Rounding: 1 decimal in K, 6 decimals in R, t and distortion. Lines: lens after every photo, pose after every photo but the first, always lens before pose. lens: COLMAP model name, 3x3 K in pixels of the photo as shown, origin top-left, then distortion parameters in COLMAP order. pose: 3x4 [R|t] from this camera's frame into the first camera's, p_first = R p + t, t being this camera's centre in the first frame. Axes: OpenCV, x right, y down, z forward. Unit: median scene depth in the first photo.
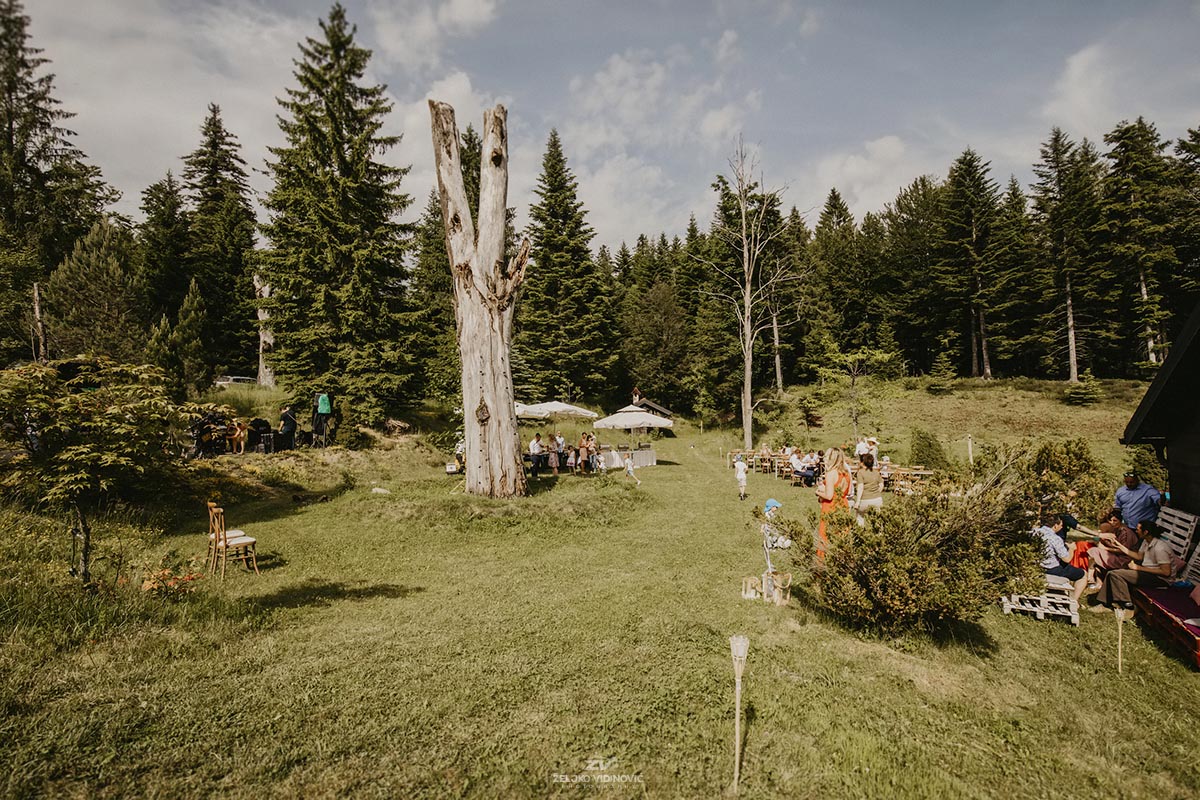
lens RADIAL K [[552.8, 0, 601.8], [0, 552.8, 401.2], [0, 0, 1]] dist [-0.023638, -0.000106]
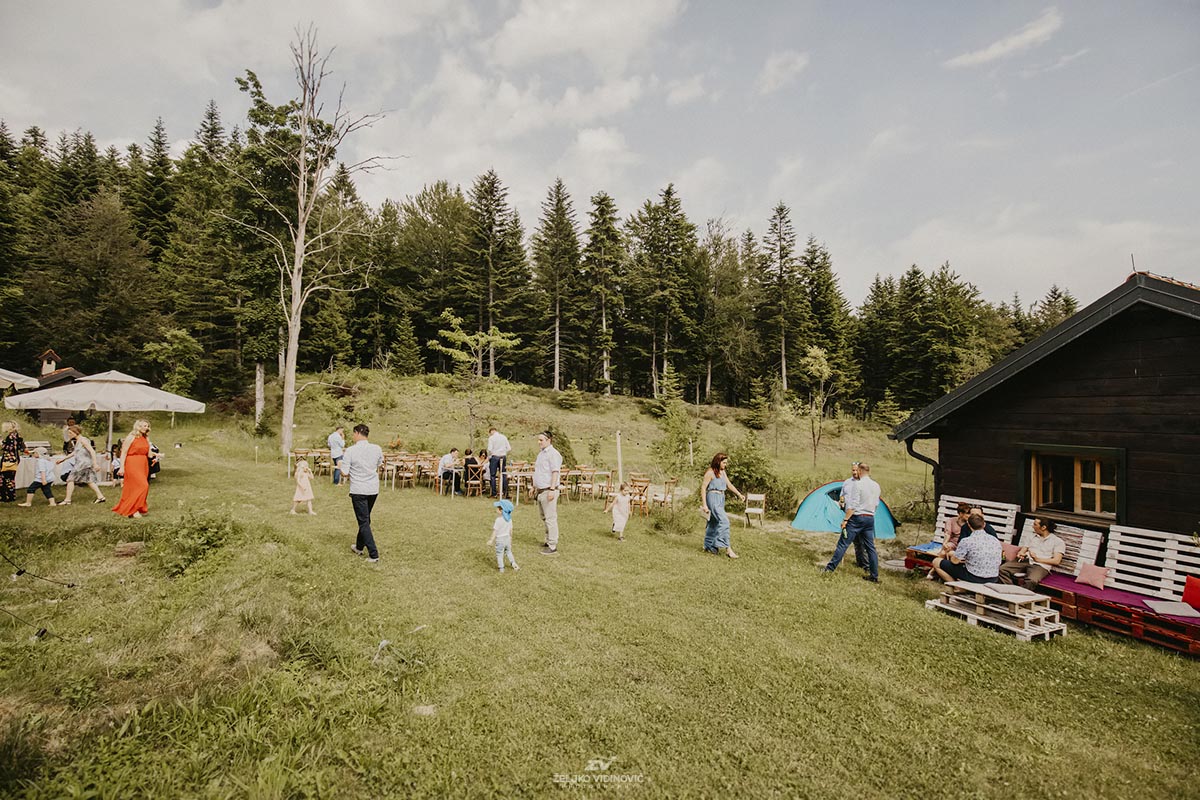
lens RADIAL K [[552.8, 0, 597.1], [0, 552.8, 397.8], [0, 0, 1]] dist [-0.023638, -0.000106]
pose [[0.599422, 0.059961, 0.798184, -0.056027], [-0.056664, 0.997867, -0.032408, 0.015793], [-0.798425, -0.025803, 0.601541, 0.188785]]
